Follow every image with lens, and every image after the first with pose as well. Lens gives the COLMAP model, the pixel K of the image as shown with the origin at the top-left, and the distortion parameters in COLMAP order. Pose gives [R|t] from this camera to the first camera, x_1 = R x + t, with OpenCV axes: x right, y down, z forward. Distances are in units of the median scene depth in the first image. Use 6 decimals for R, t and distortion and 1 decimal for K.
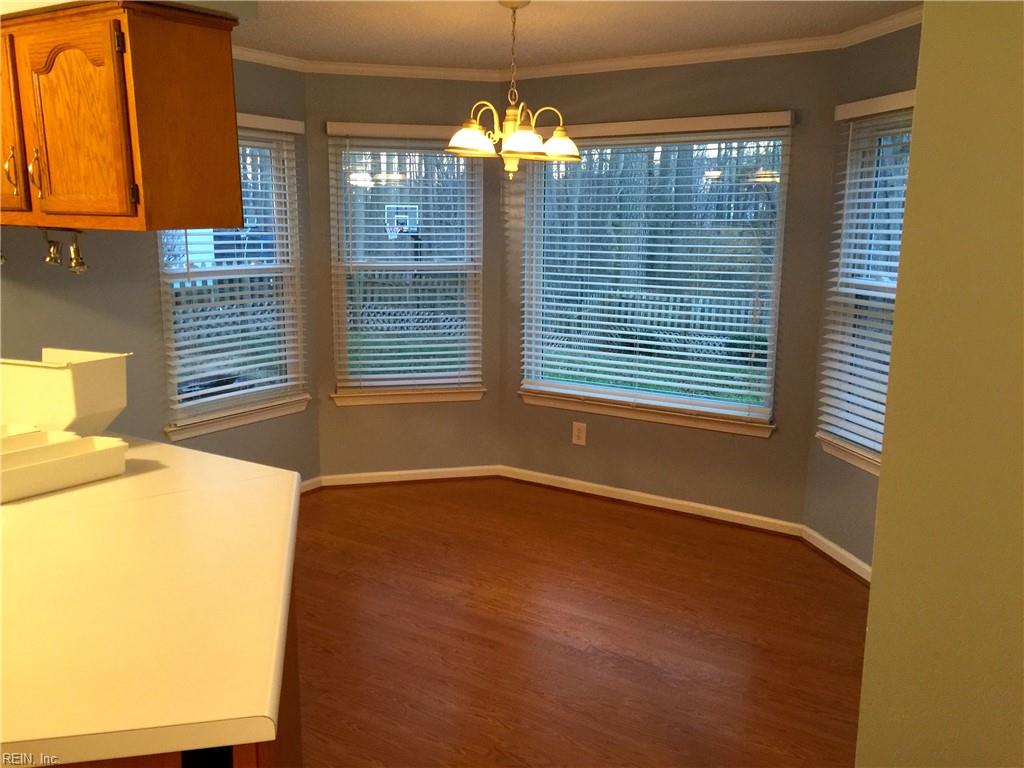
lens RADIAL K [[856.3, 0, 514.6], [0, 856.3, 389.1], [0, 0, 1]] dist [0.009485, -0.012970]
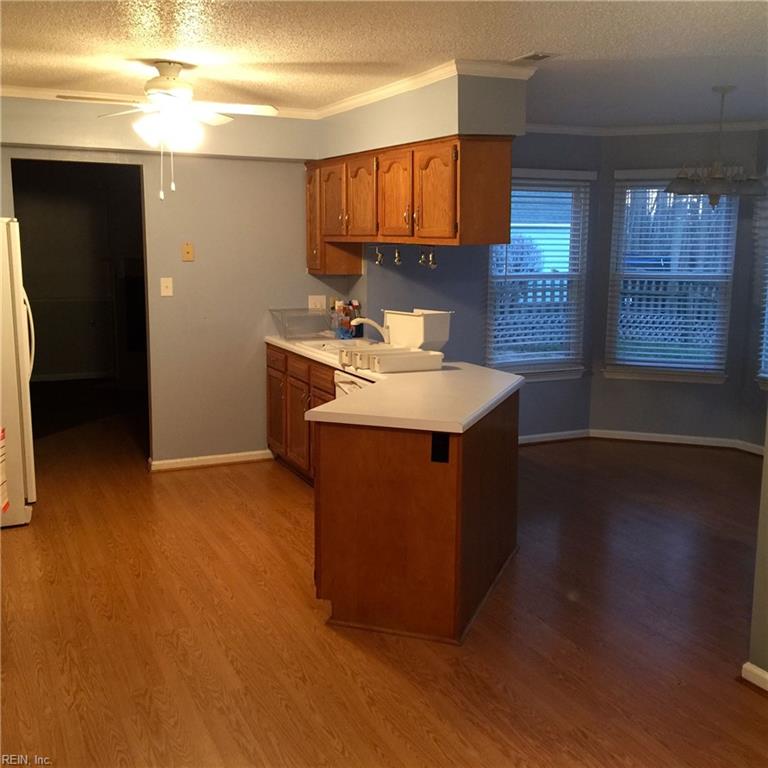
lens RADIAL K [[892.1, 0, 383.1], [0, 892.1, 384.3], [0, 0, 1]] dist [0.008745, 0.000000]
pose [[0.843118, 0.076124, -0.532314, 0.484064], [-0.097308, 0.995184, -0.011807, 0.158532], [0.528851, 0.061753, 0.846465, -0.737359]]
